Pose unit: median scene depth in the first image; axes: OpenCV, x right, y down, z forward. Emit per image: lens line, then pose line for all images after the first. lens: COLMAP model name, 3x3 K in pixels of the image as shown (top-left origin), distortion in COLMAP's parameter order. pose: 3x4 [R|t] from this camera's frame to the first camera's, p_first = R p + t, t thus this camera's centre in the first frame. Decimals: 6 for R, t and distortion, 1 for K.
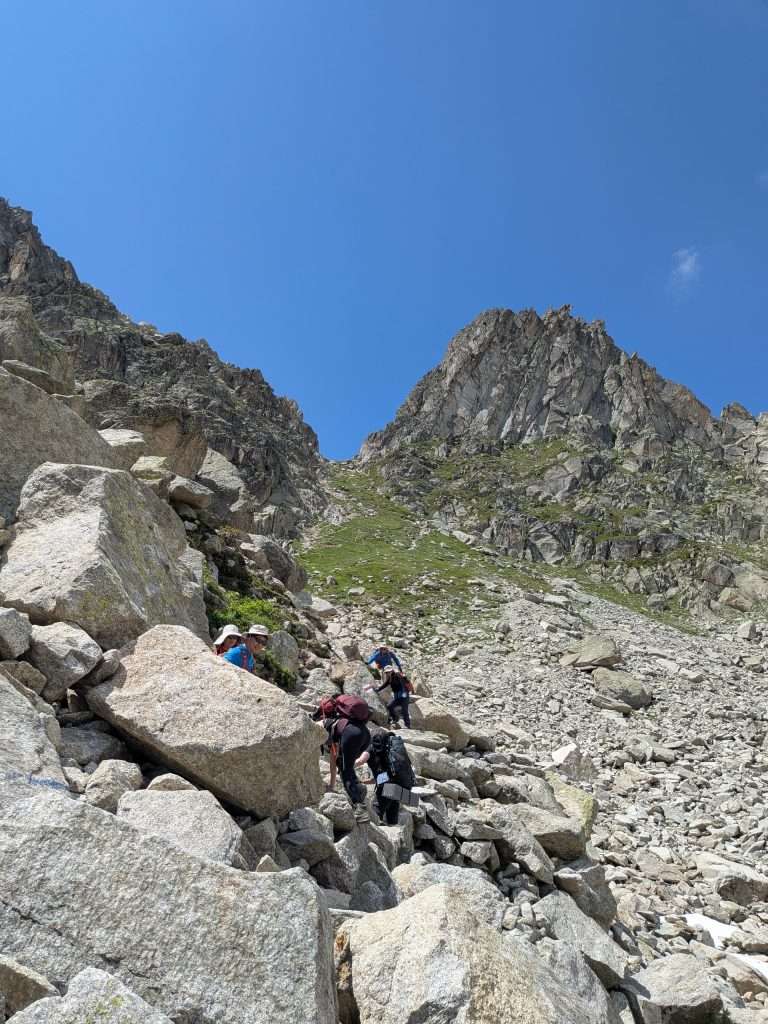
lens RADIAL K [[745.3, 0, 379.0], [0, 745.3, 517.9], [0, 0, 1]] dist [0.031116, -0.022526]
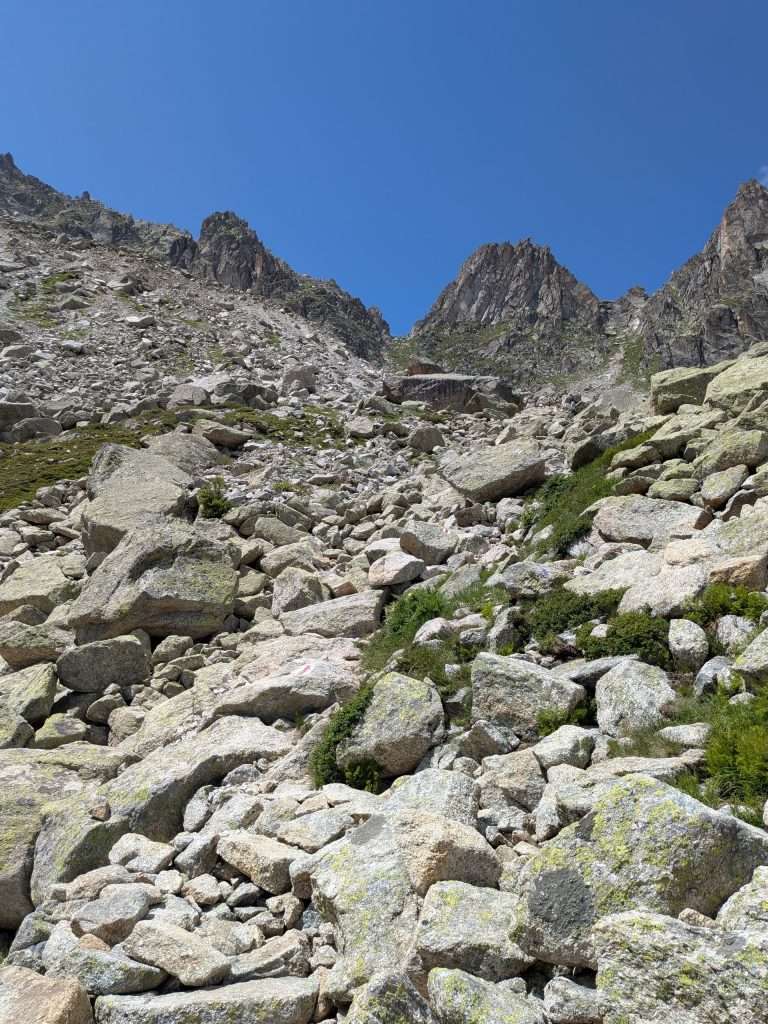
lens RADIAL K [[745.3, 0, 384.4], [0, 745.3, 519.0], [0, 0, 1]] dist [0.031116, -0.022526]
pose [[0.985549, 0.003165, -0.169360, 0.254443], [0.036424, 0.972476, 0.230138, -0.064553], [0.165427, -0.232981, 0.958308, -1.101344]]
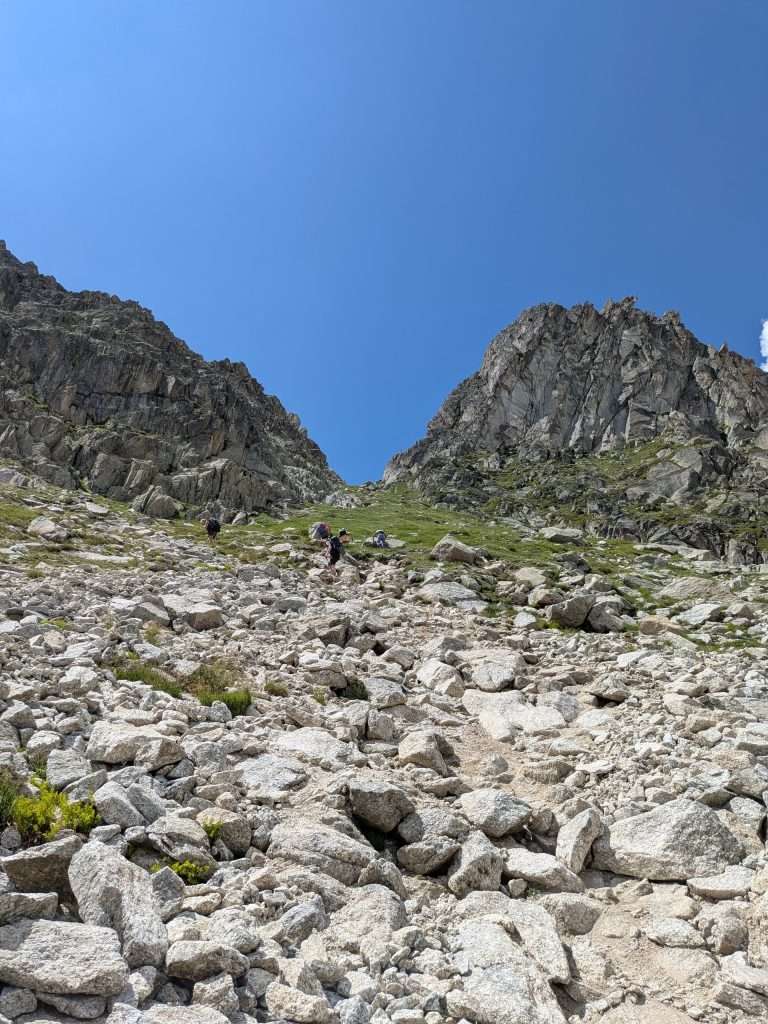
lens RADIAL K [[745.3, 0, 378.9], [0, 745.3, 513.4], [0, 0, 1]] dist [0.031116, -0.022526]
pose [[0.998091, -0.053673, -0.030561, -0.008657], [0.048827, 0.988697, -0.141753, 0.057652], [0.037824, 0.139990, 0.989430, 0.261568]]
